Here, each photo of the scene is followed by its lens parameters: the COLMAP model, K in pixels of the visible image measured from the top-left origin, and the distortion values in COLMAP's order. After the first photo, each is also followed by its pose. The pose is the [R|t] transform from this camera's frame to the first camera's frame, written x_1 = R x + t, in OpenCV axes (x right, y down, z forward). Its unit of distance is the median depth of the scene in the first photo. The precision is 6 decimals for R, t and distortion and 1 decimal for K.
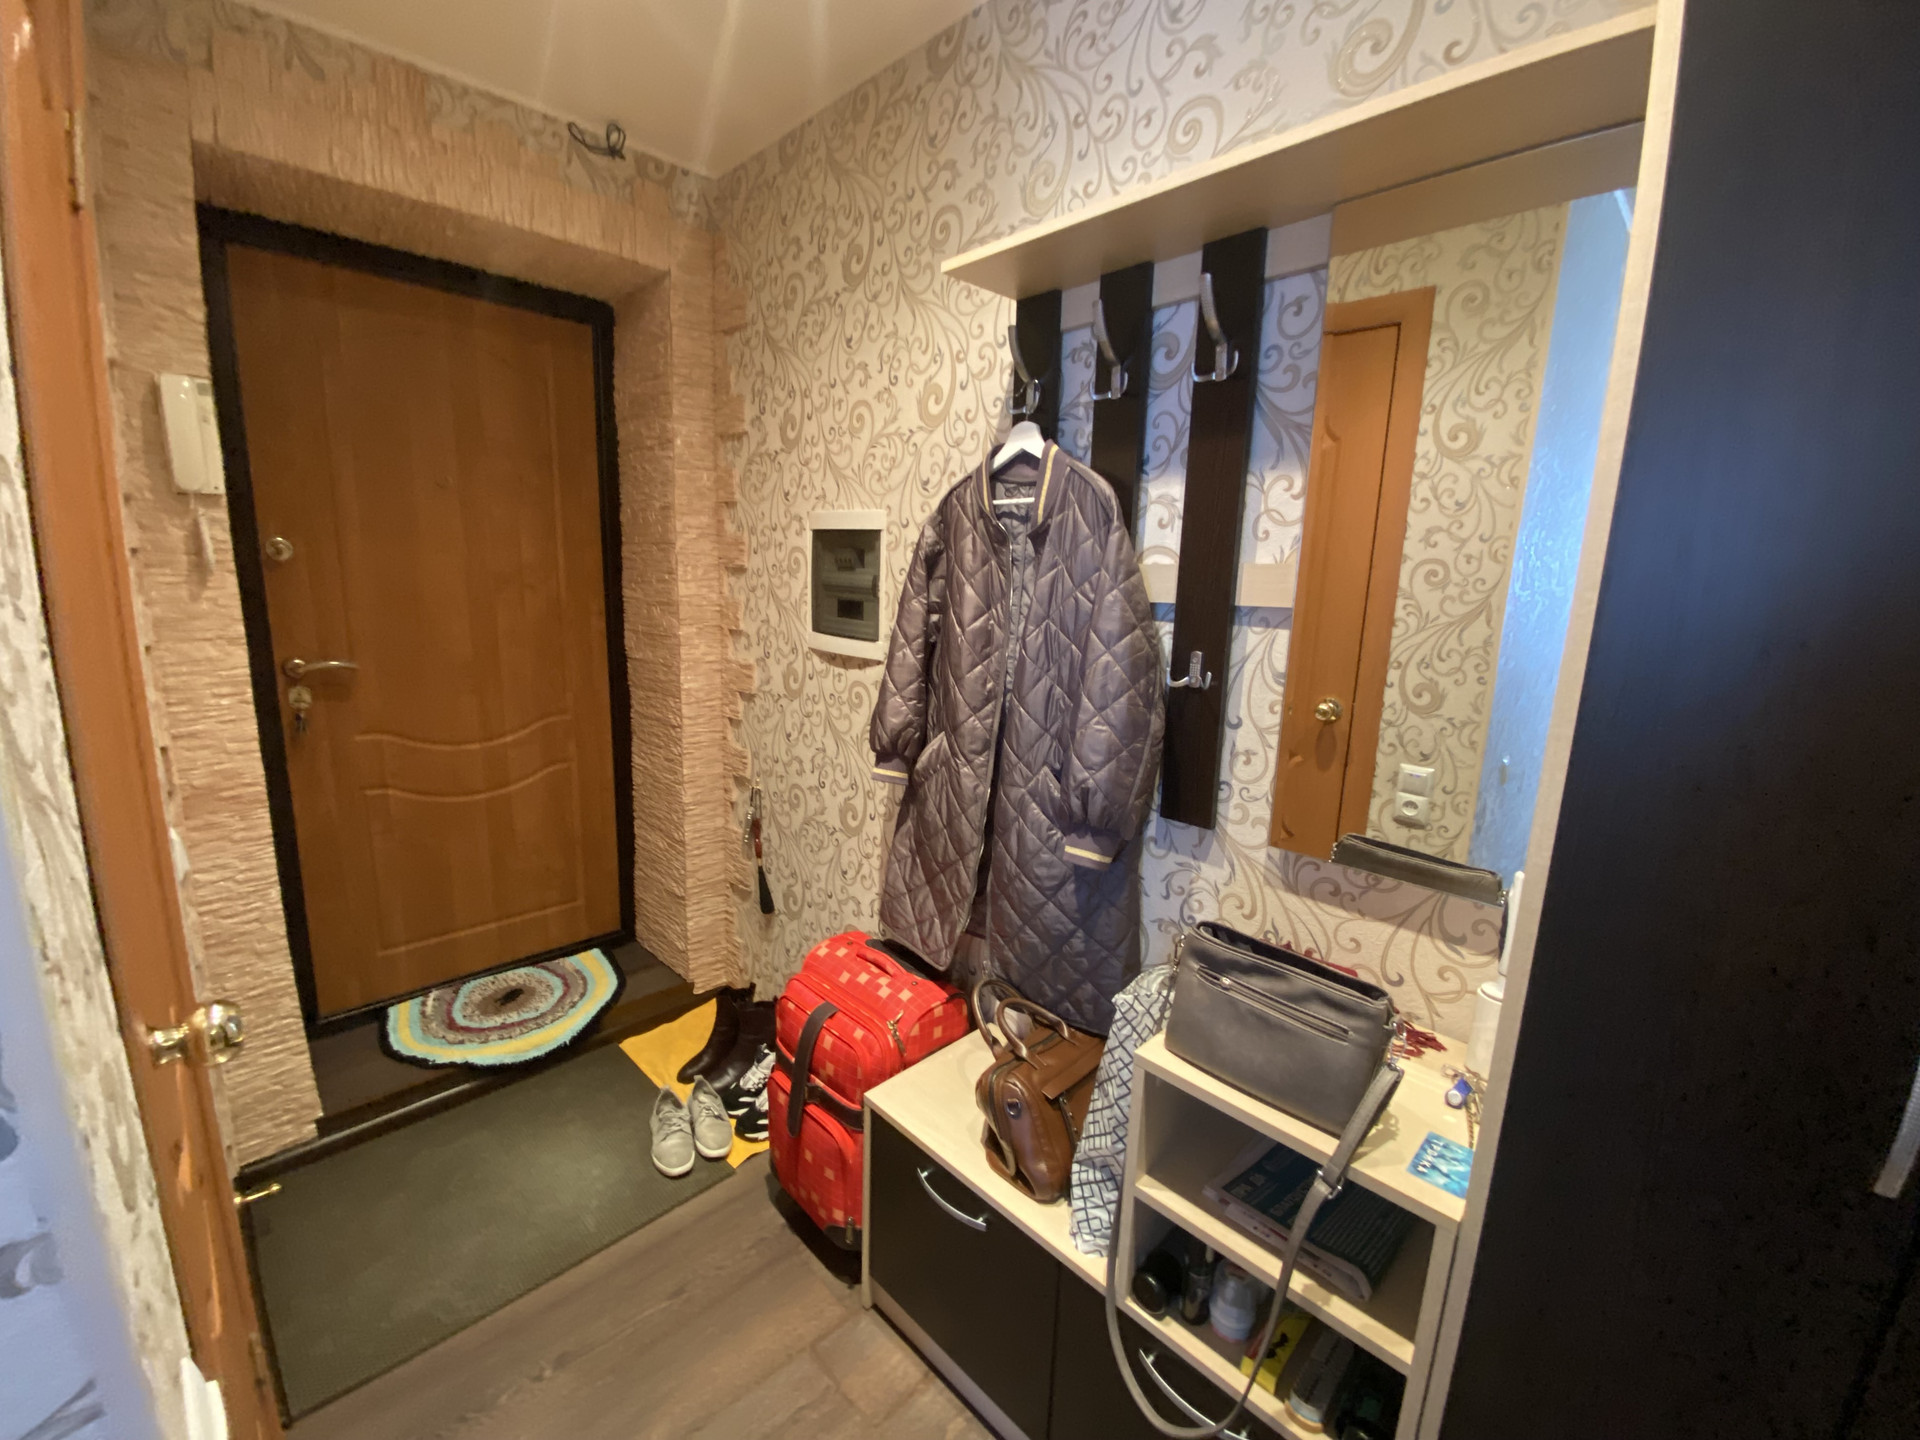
lens RADIAL K [[788.3, 0, 956.3], [0, 788.3, 713.2], [0, 0, 1]] dist [0.056661, -0.034108]
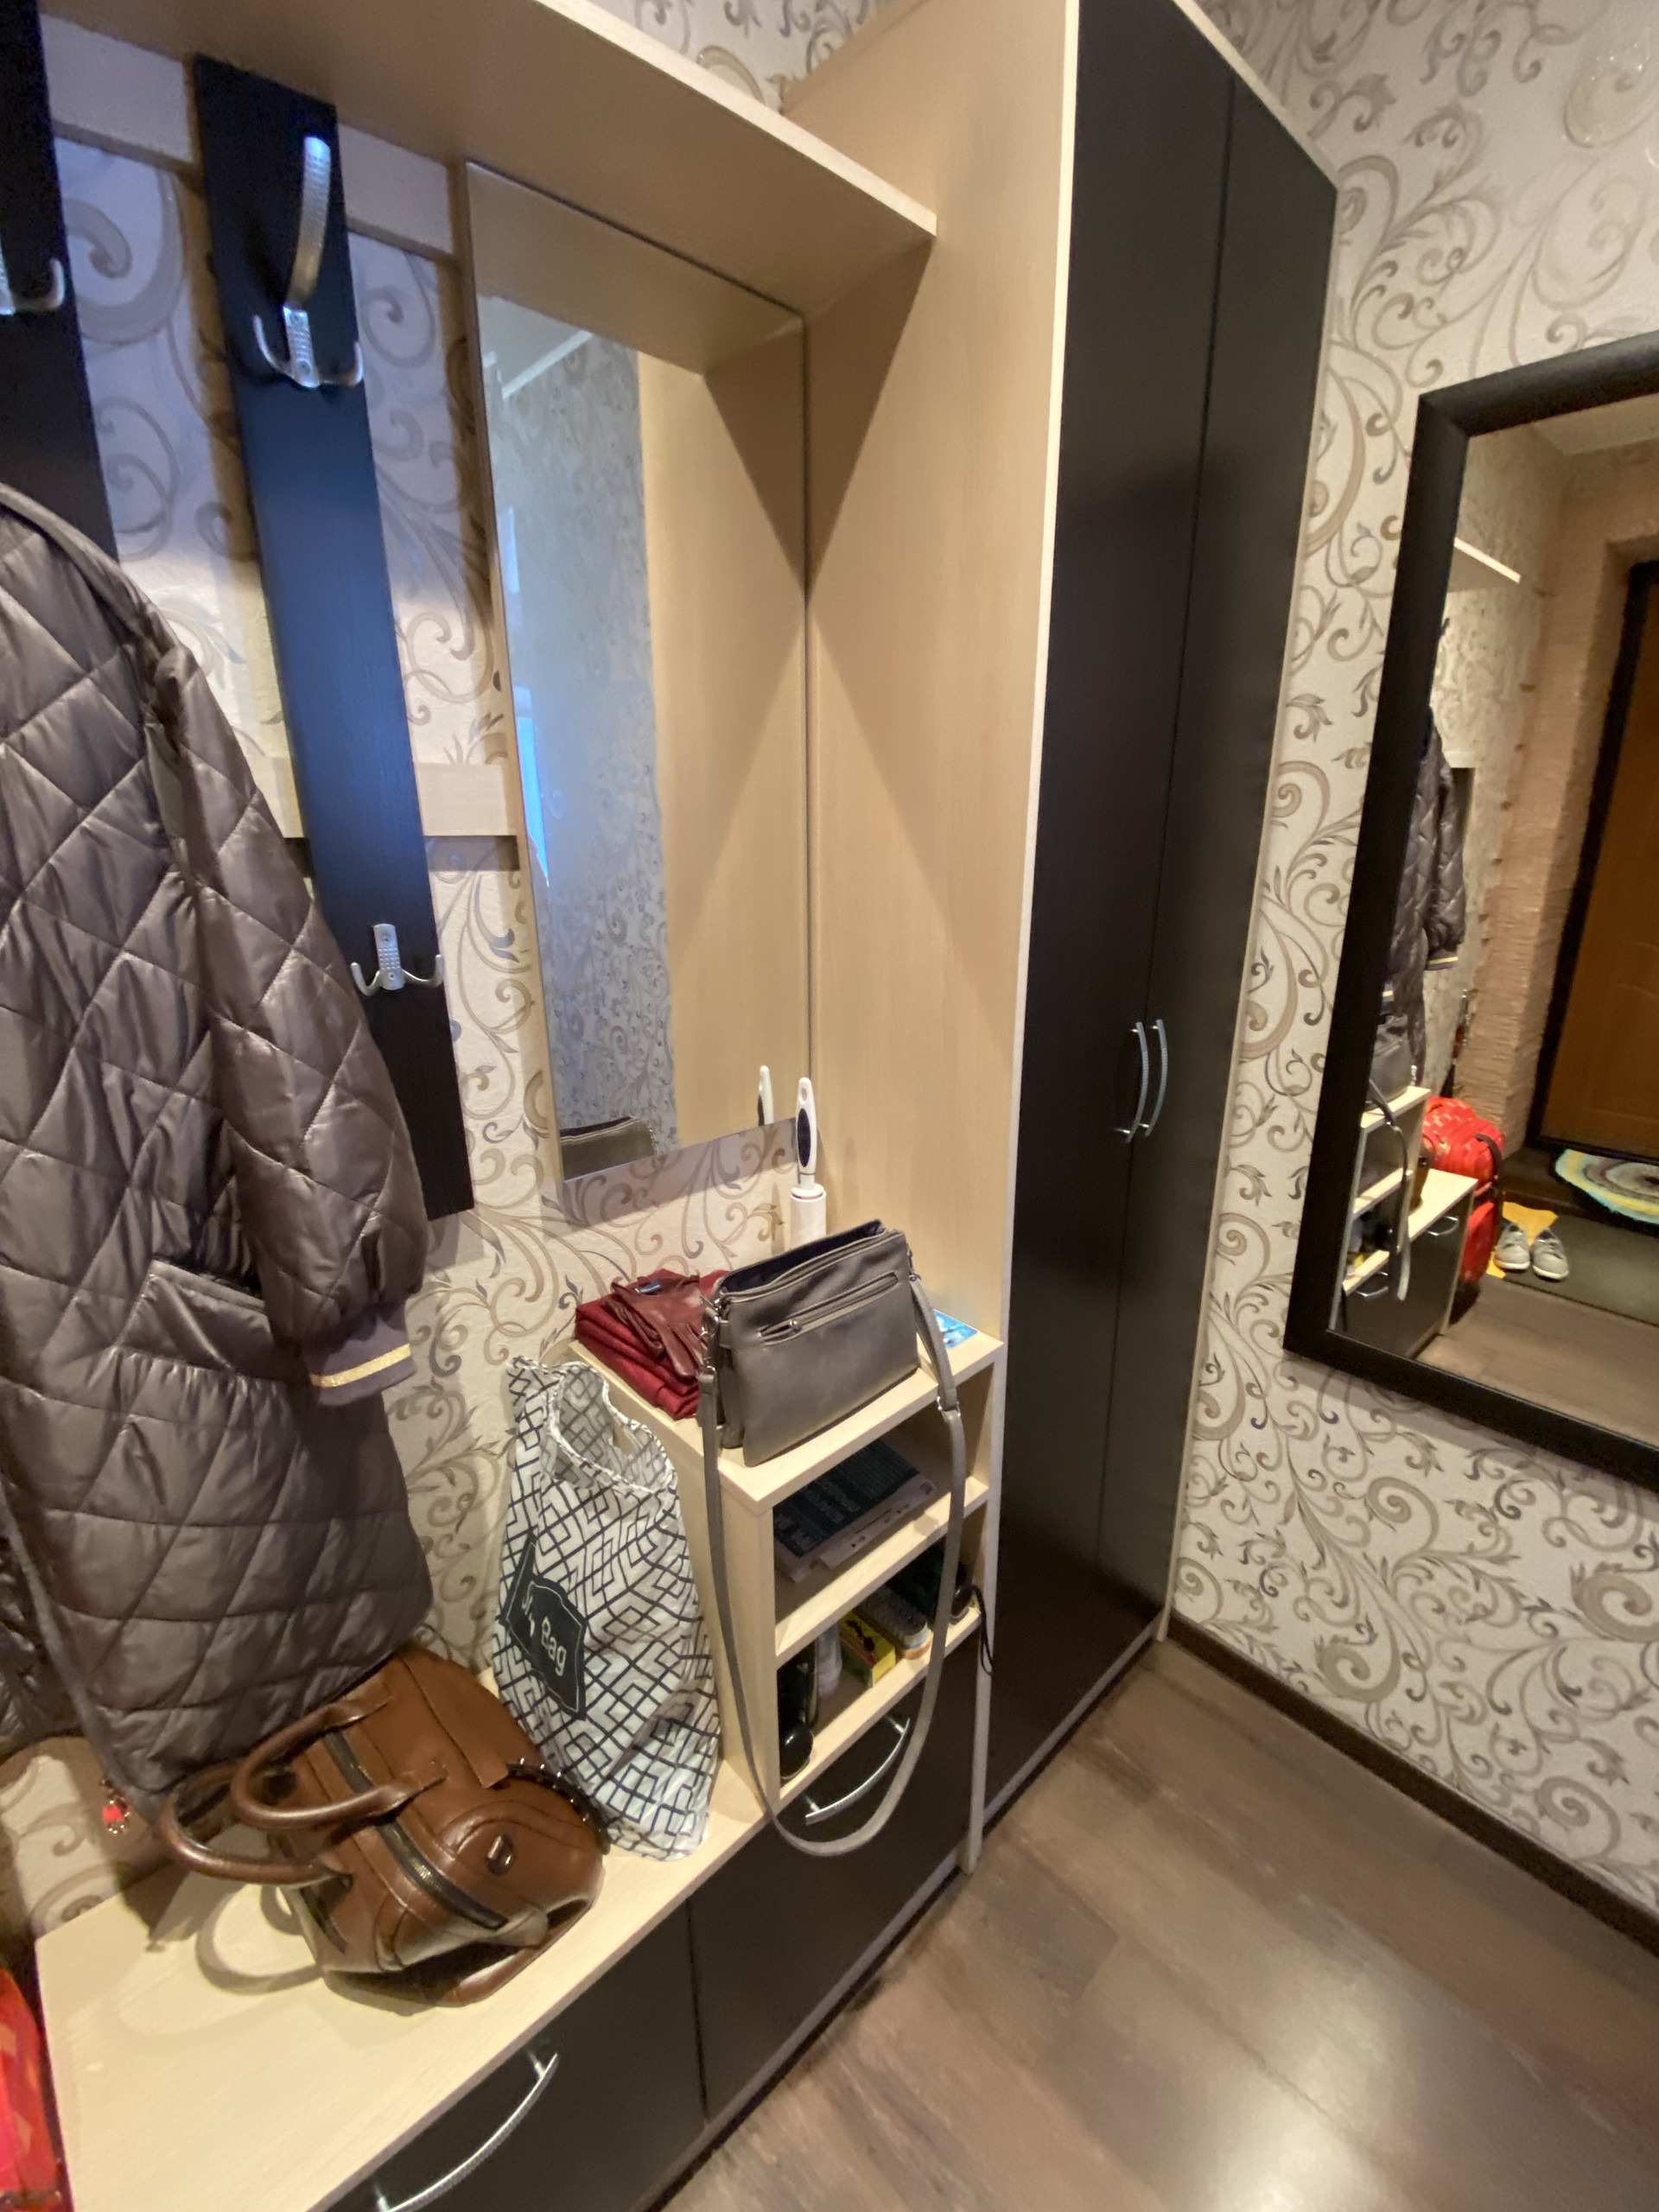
lens RADIAL K [[908.2, 0, 829.7], [0, 908.2, 1097.8], [0, 0, 1]] dist [0.056661, -0.034108]
pose [[0.028360, -0.308696, 0.950738, -0.356746], [0.188377, 0.935729, 0.298204, -0.103305], [-0.981687, 0.170640, 0.084689, 0.691008]]
